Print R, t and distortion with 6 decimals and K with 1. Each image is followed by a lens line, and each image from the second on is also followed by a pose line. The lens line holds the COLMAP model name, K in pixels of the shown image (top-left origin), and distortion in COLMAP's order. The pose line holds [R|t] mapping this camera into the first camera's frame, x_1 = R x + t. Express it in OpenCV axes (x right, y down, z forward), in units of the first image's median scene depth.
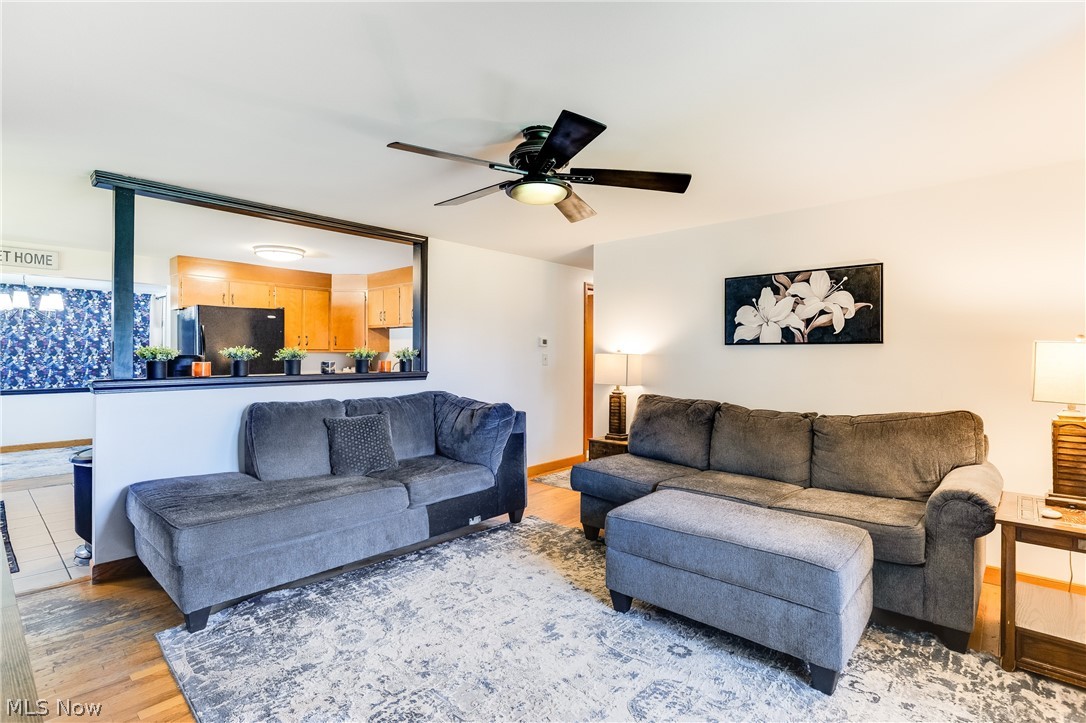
lens RADIAL K [[522.8, 0, 545.0], [0, 522.8, 357.9], [0, 0, 1]] dist [-0.004327, 0.000115]
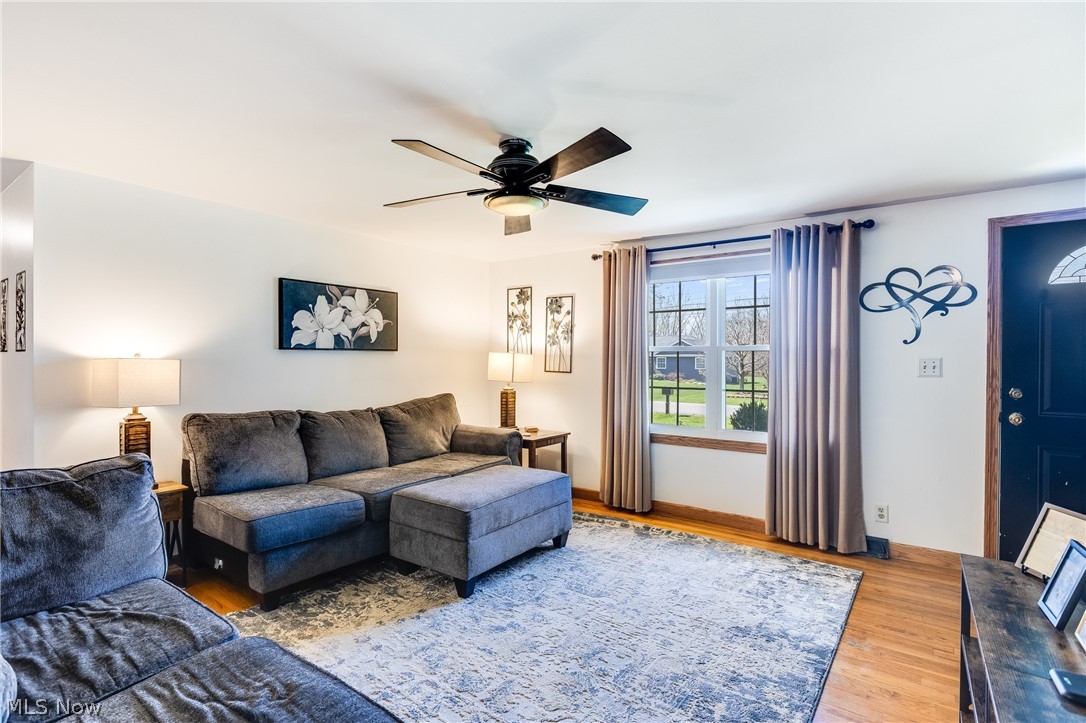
lens RADIAL K [[522.8, 0, 539.8], [0, 522.8, 364.0], [0, 0, 1]] dist [-0.004327, 0.000115]
pose [[-0.108395, -0.014068, 0.994008, -0.680434], [0.003950, 0.999886, 0.014582, -0.011202], [-0.994100, 0.005507, -0.108327, 0.692236]]
